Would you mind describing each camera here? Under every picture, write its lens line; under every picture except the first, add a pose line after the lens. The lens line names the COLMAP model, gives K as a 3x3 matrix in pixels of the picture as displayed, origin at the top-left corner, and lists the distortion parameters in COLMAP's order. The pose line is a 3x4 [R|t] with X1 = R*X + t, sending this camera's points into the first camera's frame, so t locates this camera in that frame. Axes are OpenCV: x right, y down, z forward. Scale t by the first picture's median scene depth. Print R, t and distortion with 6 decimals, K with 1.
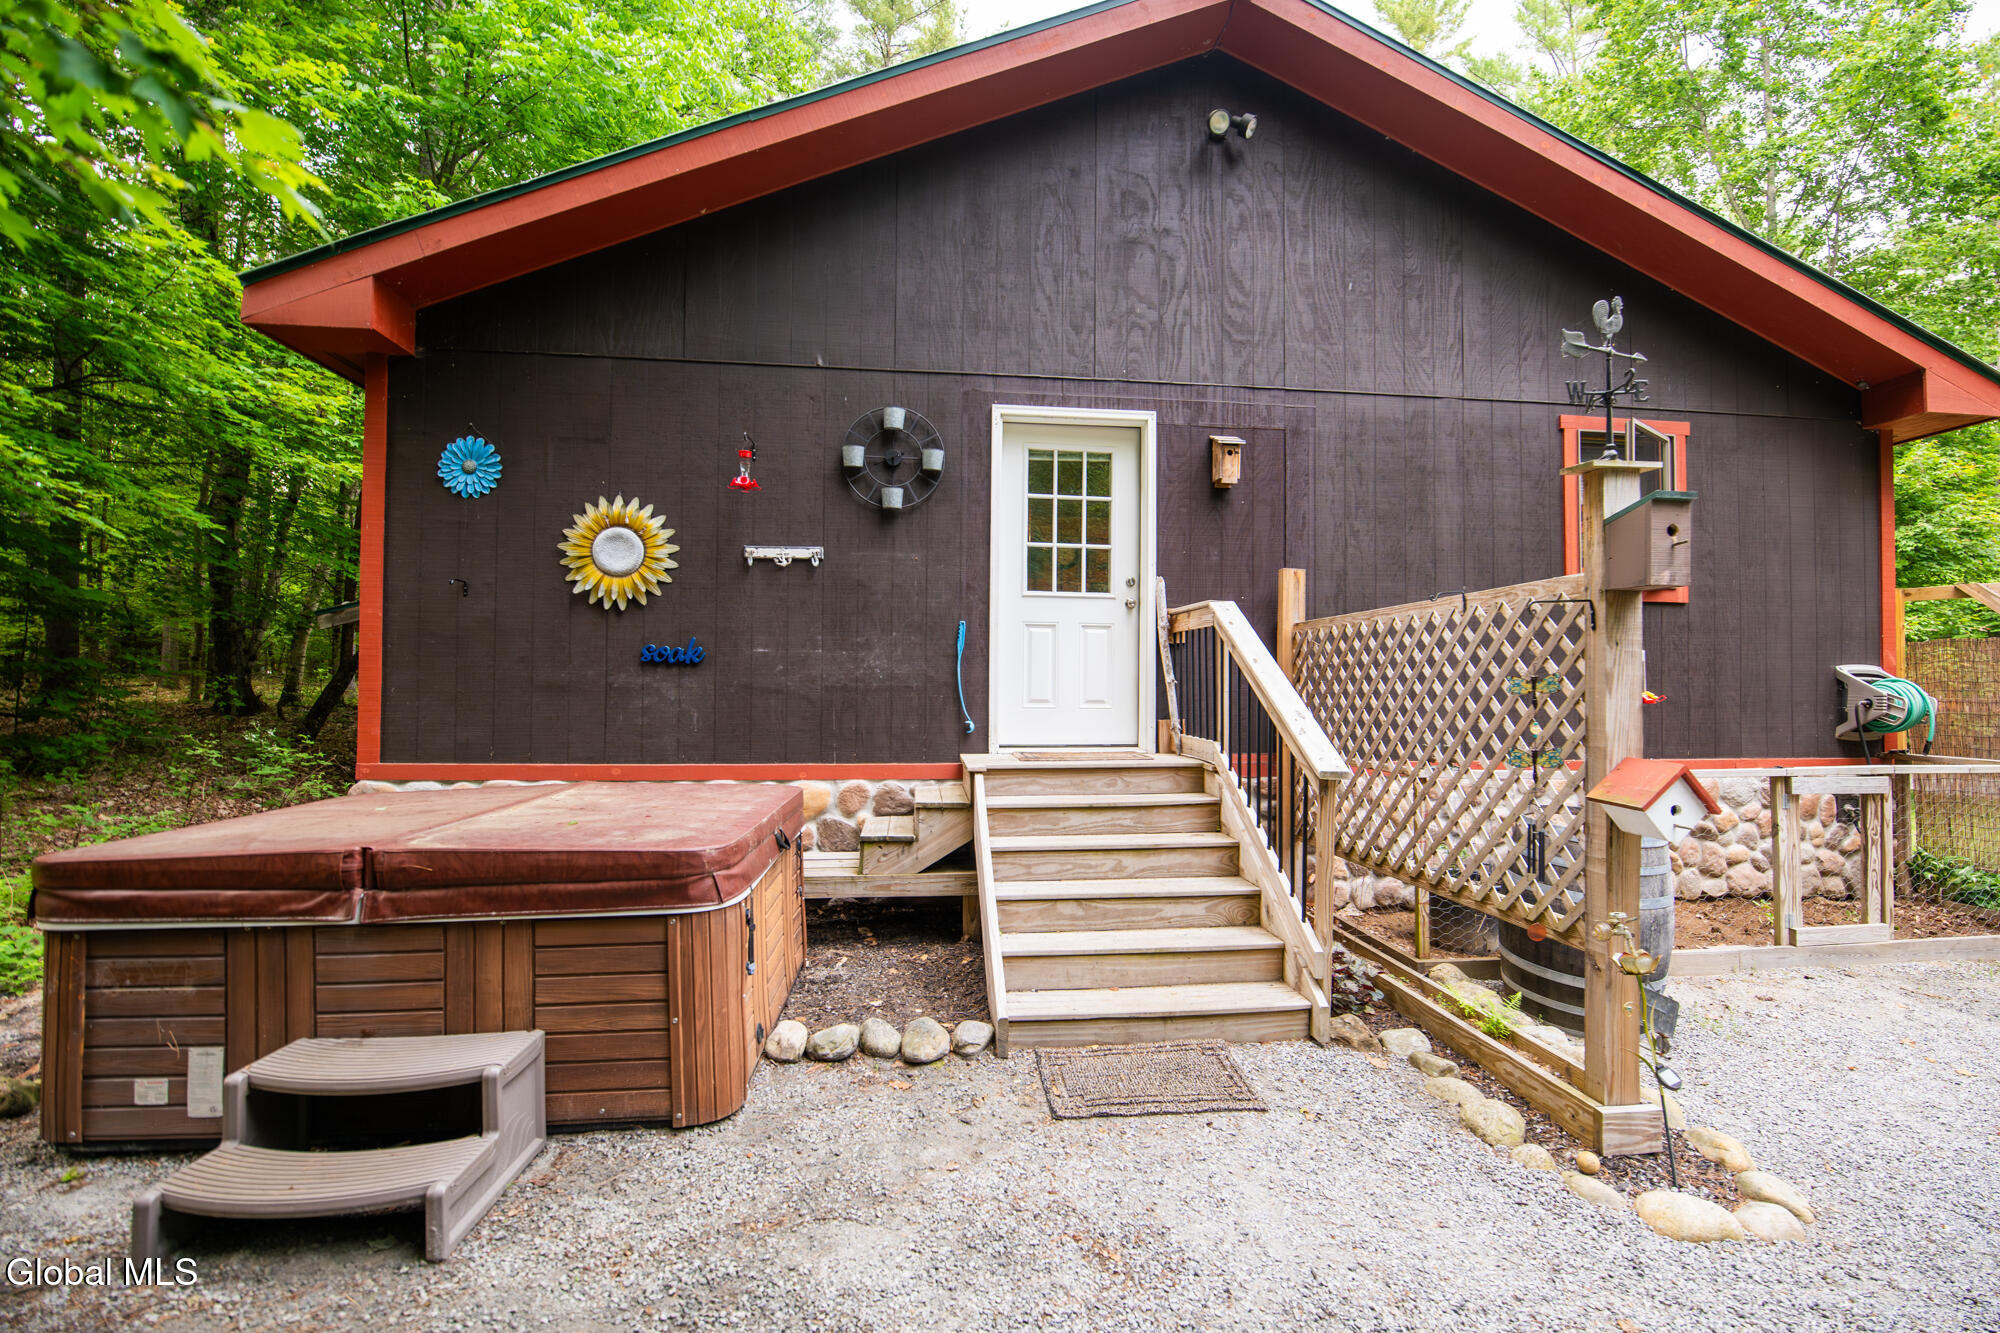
lens RADIAL K [[875.4, 0, 1021.0], [0, 875.4, 670.6], [0, 0, 1]] dist [-0.010294, -0.002352]
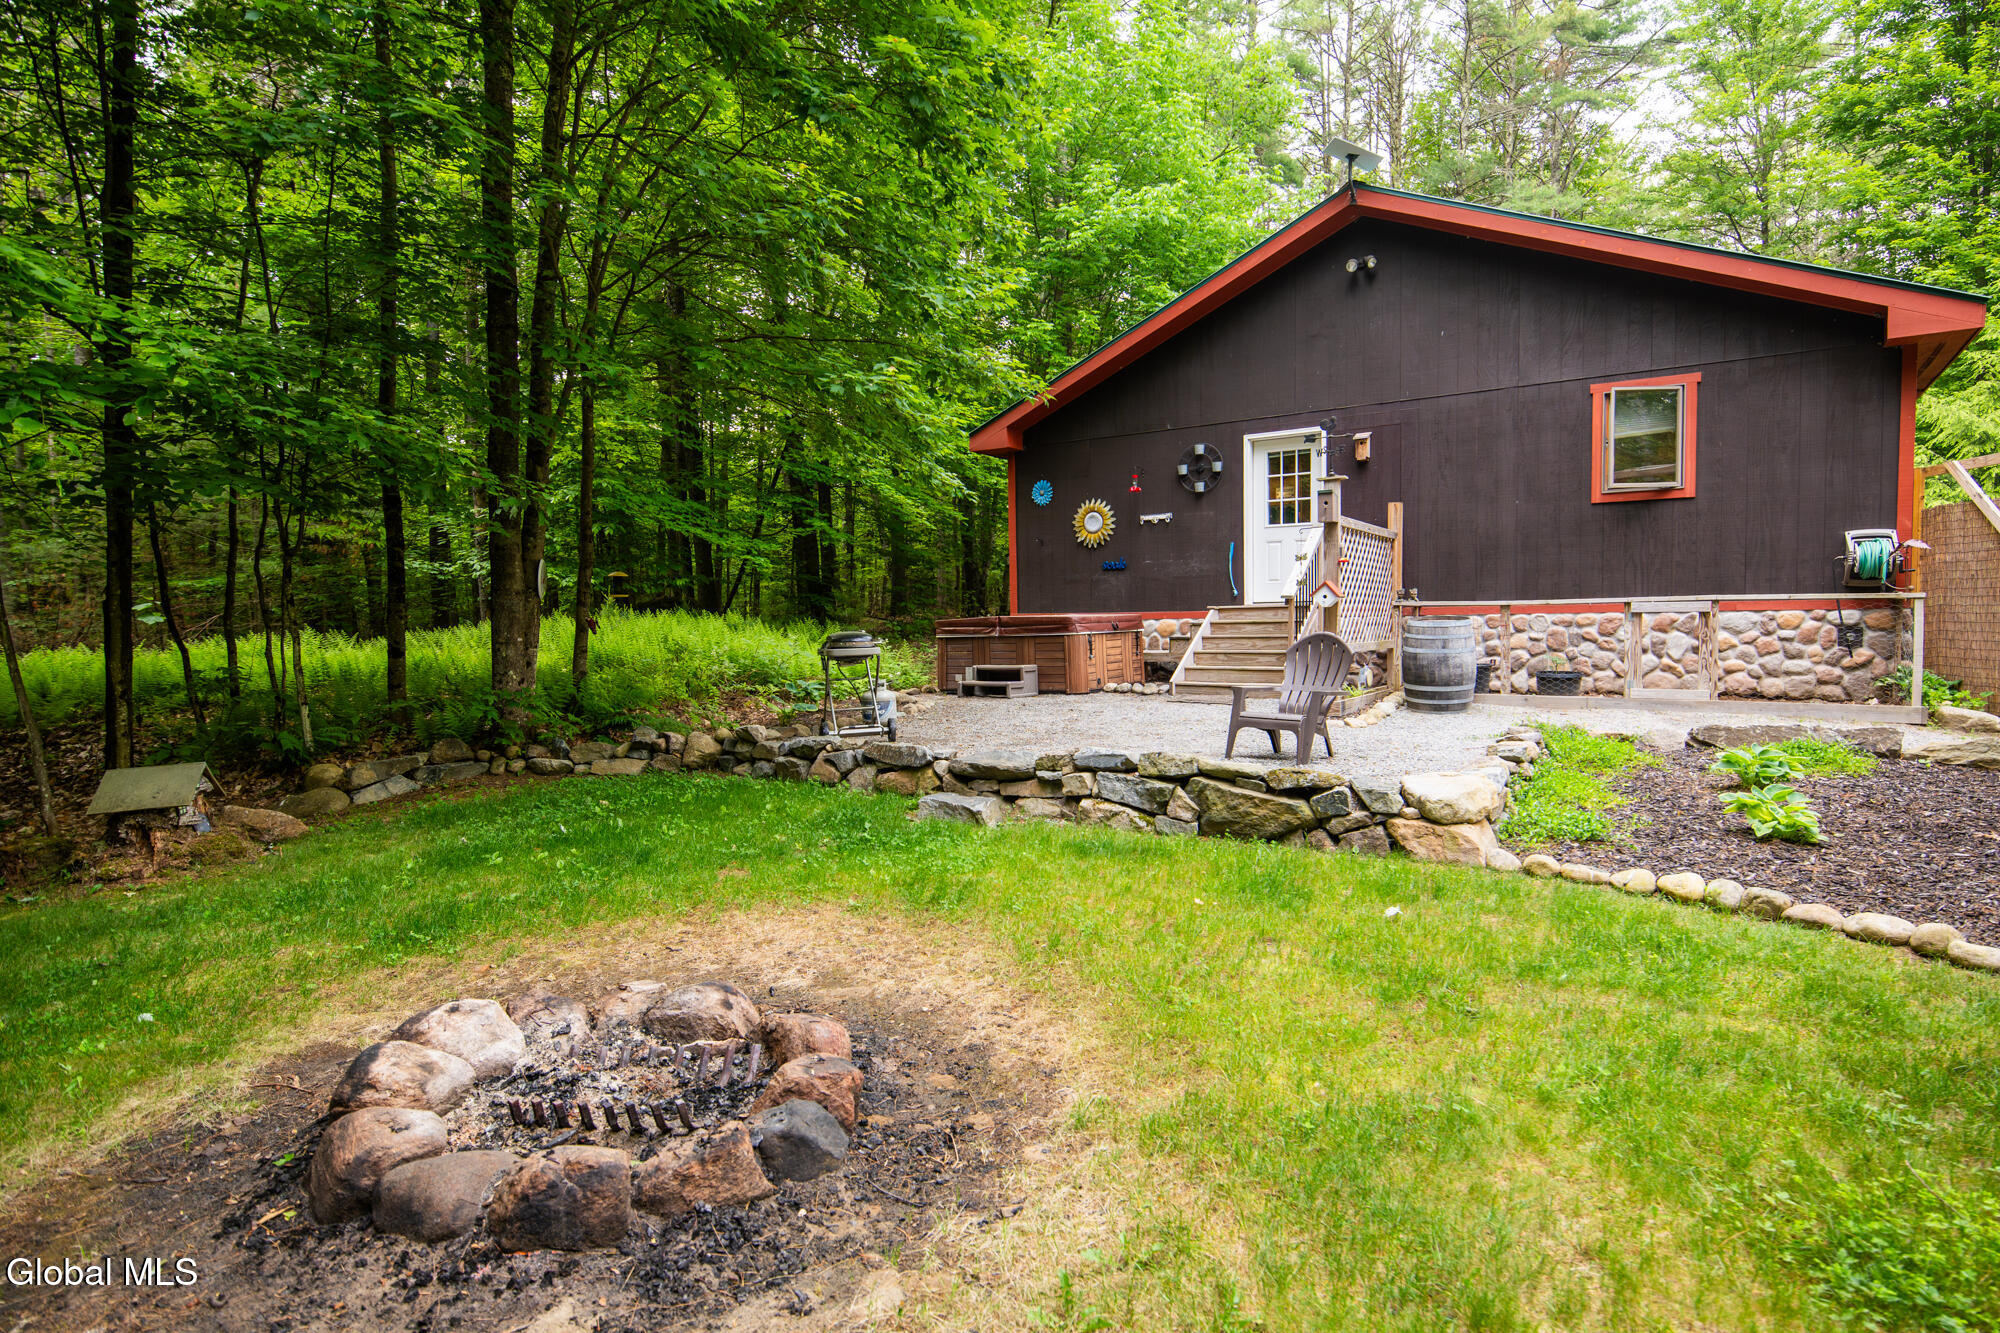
lens RADIAL K [[990.0, 0, 999.7], [0, 990.0, 666.5], [0, 0, 1]] dist [0.001185, -0.000385]
pose [[0.755161, 0.015697, -0.655351, 1.028208], [0.029675, 0.997870, 0.058095, 0.081810], [0.654867, -0.063318, 0.753087, -1.119265]]
